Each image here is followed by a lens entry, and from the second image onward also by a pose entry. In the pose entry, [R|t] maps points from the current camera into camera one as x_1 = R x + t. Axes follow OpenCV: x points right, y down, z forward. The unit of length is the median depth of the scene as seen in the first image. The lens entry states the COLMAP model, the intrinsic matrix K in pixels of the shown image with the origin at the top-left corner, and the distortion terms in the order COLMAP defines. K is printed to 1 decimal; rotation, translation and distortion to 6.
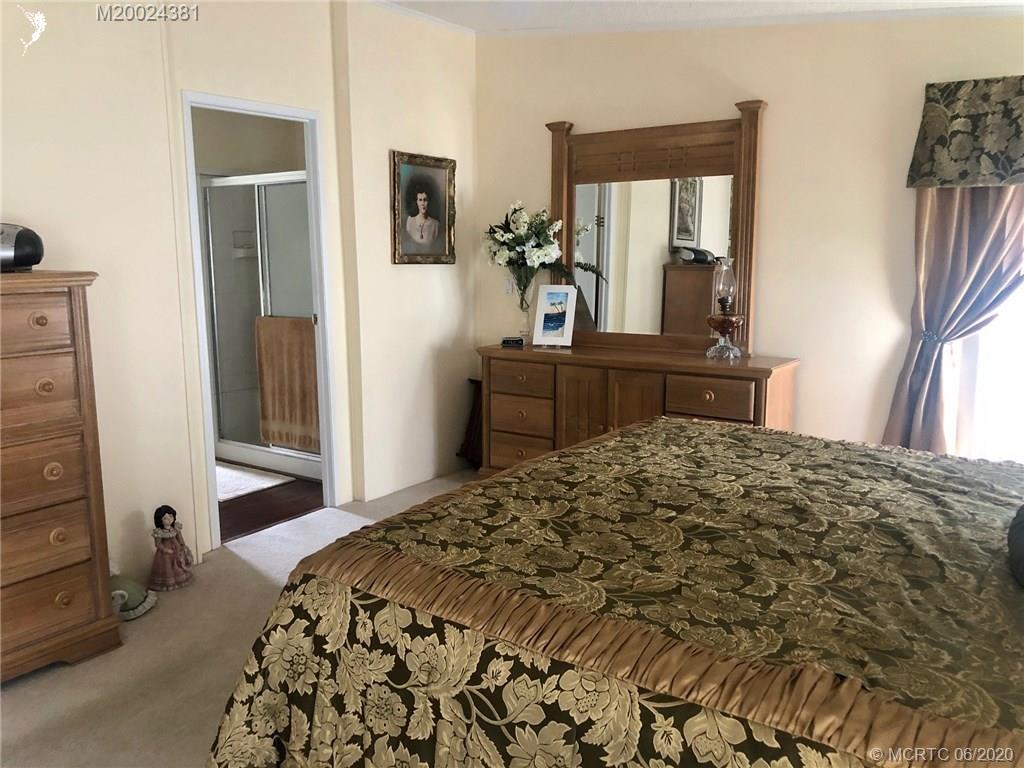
lens RADIAL K [[838.1, 0, 515.3], [0, 838.1, 387.7], [0, 0, 1]] dist [0.036614, -0.022858]
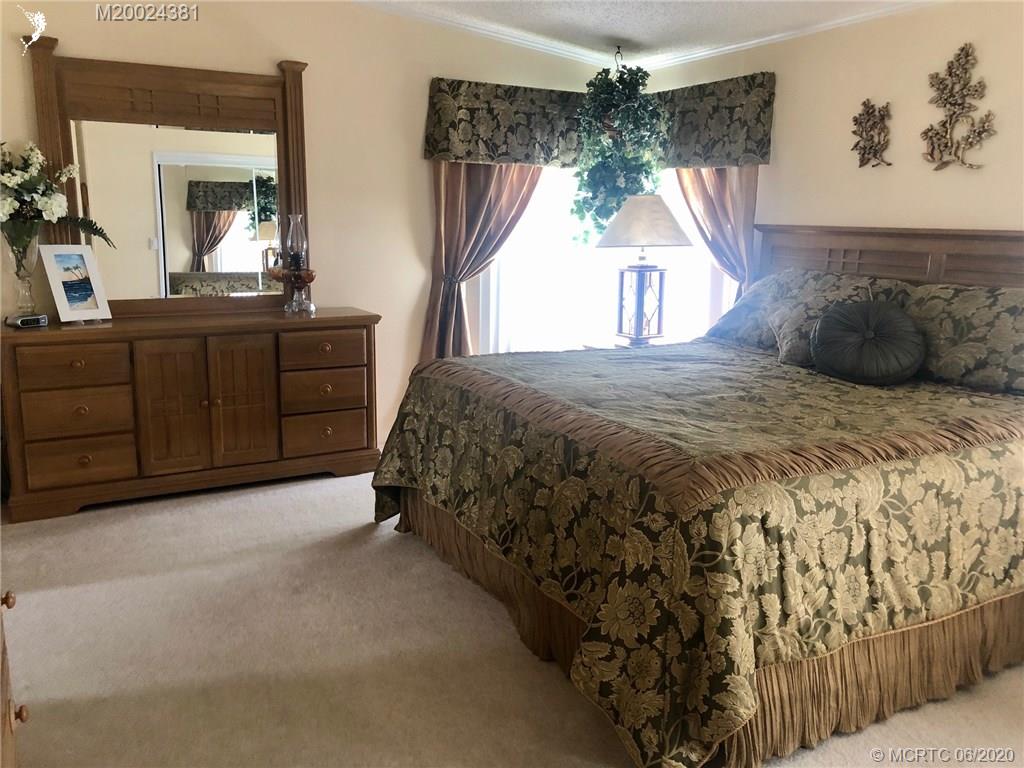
lens RADIAL K [[838.1, 0, 518.8], [0, 838.1, 381.2], [0, 0, 1]] dist [0.036614, -0.022858]
pose [[0.445987, -0.163865, 0.879911, -0.654571], [0.131022, 0.984460, 0.116926, -0.044536], [-0.885398, 0.063140, 0.460526, 0.350551]]
